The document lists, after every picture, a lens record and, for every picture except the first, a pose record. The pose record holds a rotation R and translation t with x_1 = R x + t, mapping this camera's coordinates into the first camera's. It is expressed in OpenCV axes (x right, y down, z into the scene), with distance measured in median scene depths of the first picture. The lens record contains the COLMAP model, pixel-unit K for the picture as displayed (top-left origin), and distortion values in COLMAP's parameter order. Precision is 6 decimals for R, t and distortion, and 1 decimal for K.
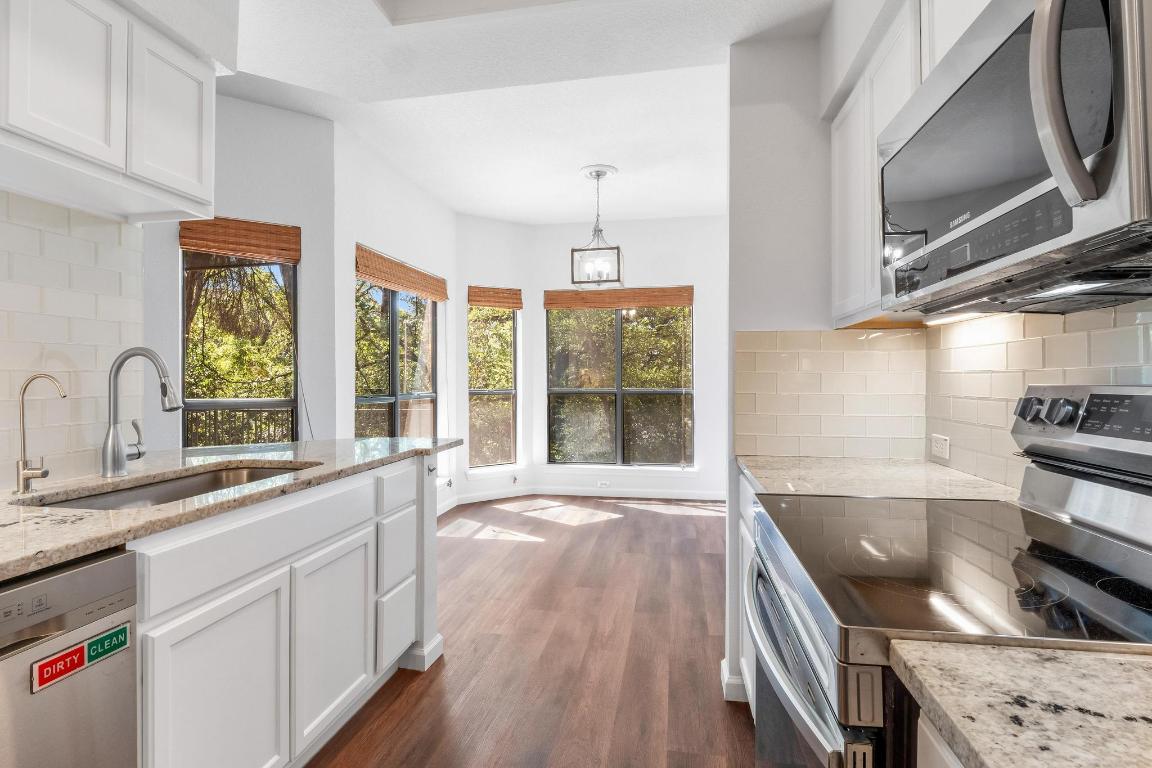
lens RADIAL K [[575.9, 0, 576.0], [0, 575.9, 384.0], [0, 0, 1]] dist [0.001977, 0.000752]
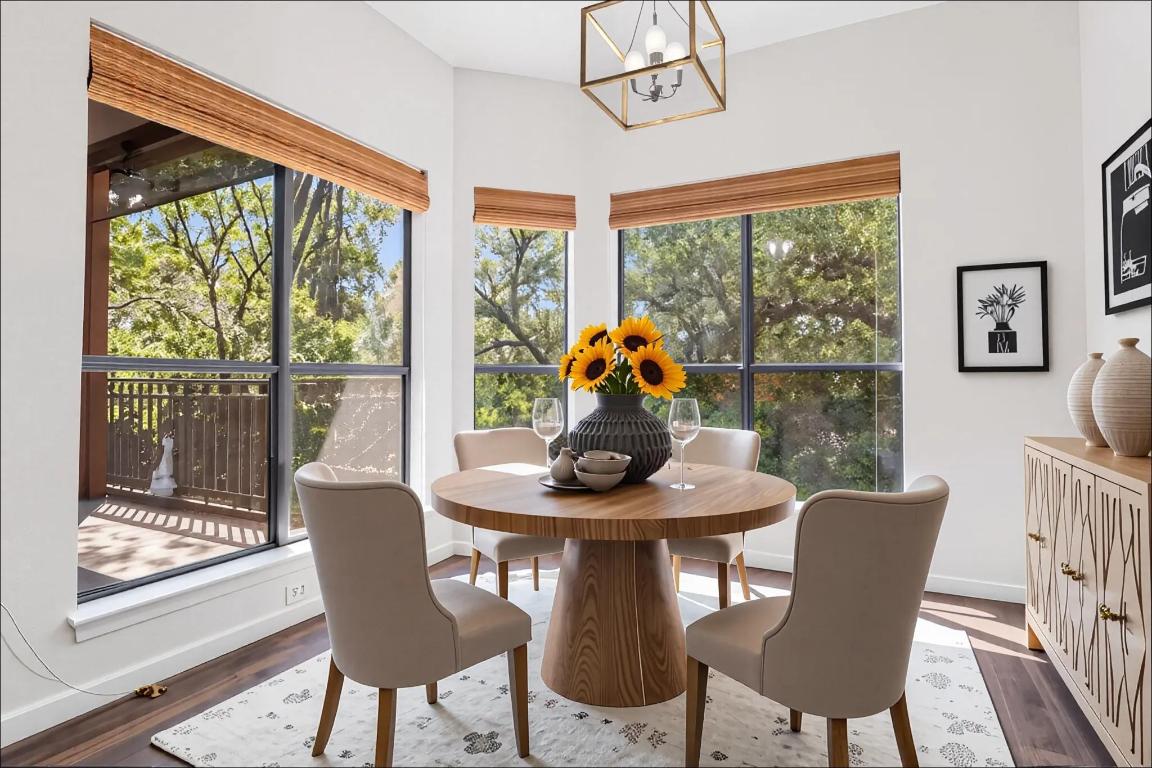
lens RADIAL K [[575.9, 0, 576.0], [0, 575.9, 384.0], [0, 0, 1]] dist [0.001977, 0.000752]
pose [[0.956732, 0.008447, -0.290848, 0.085390], [-0.004197, 0.999875, 0.015235, 0.022614], [0.290940, -0.013355, 0.956648, 0.462987]]
